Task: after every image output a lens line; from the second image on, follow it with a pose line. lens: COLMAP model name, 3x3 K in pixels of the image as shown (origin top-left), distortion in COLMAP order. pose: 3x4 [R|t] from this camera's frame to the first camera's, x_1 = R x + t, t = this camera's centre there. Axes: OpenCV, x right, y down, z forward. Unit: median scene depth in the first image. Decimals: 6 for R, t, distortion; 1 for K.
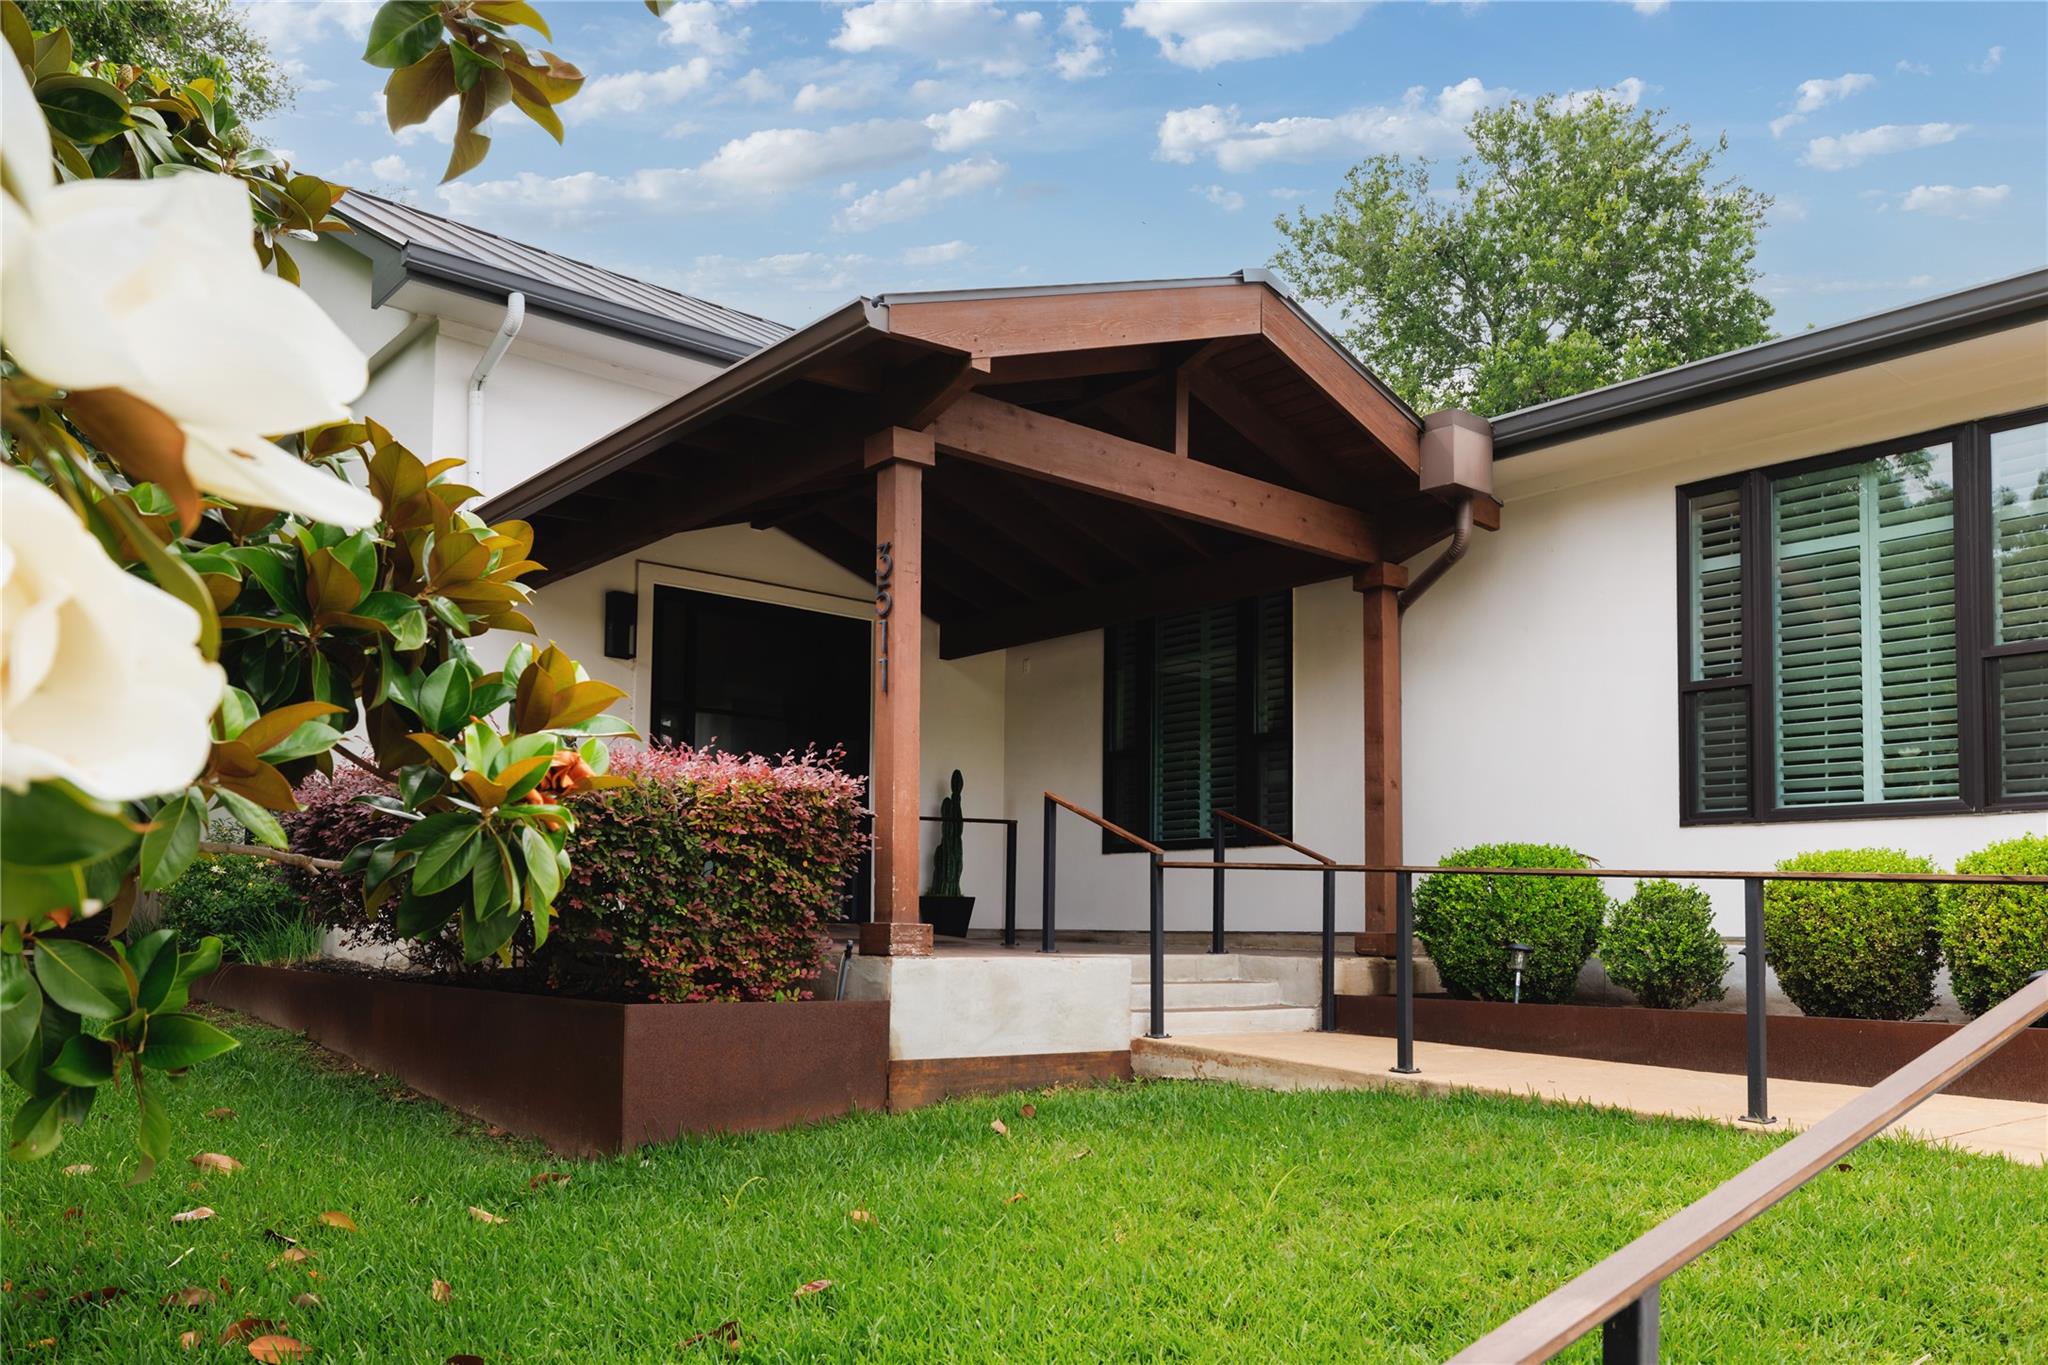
lens RADIAL K [[1469.4, 0, 1025.1], [0, 1469.4, 674.9], [0, 0, 1]] dist [-0.002155, -0.000512]
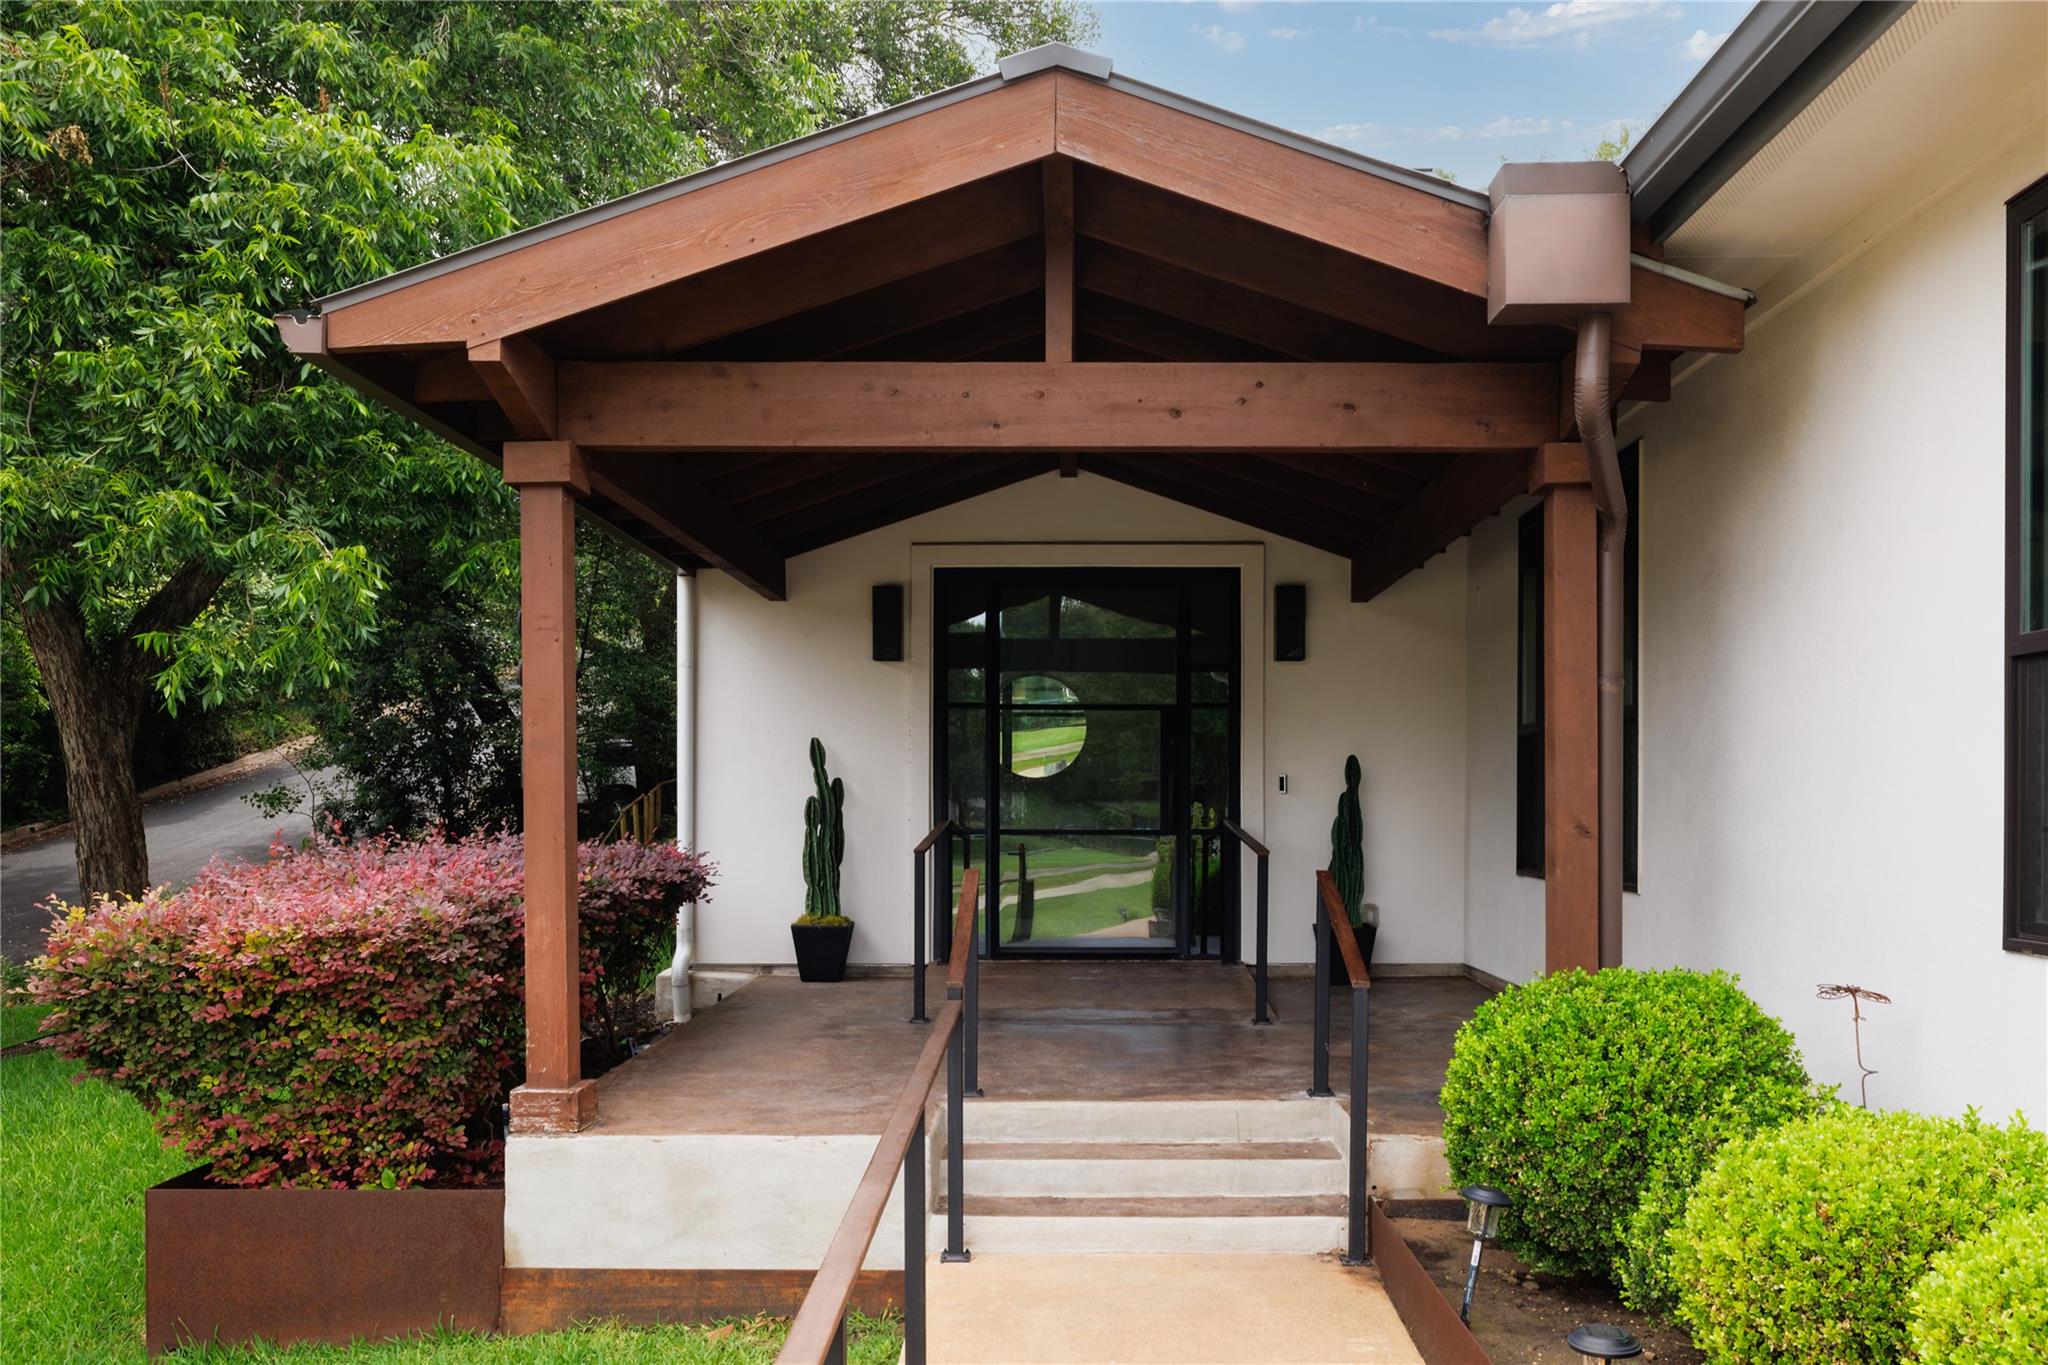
lens RADIAL K [[1619.8, 0, 1024.9], [0, 1619.8, 687.1], [0, 0, 1]] dist [-0.001384, 0.004042]
pose [[0.771123, -0.065985, -0.633258, 0.638568], [0.120579, 0.991751, 0.043490, -0.045982], [0.625164, -0.109894, 0.772718, 0.496270]]
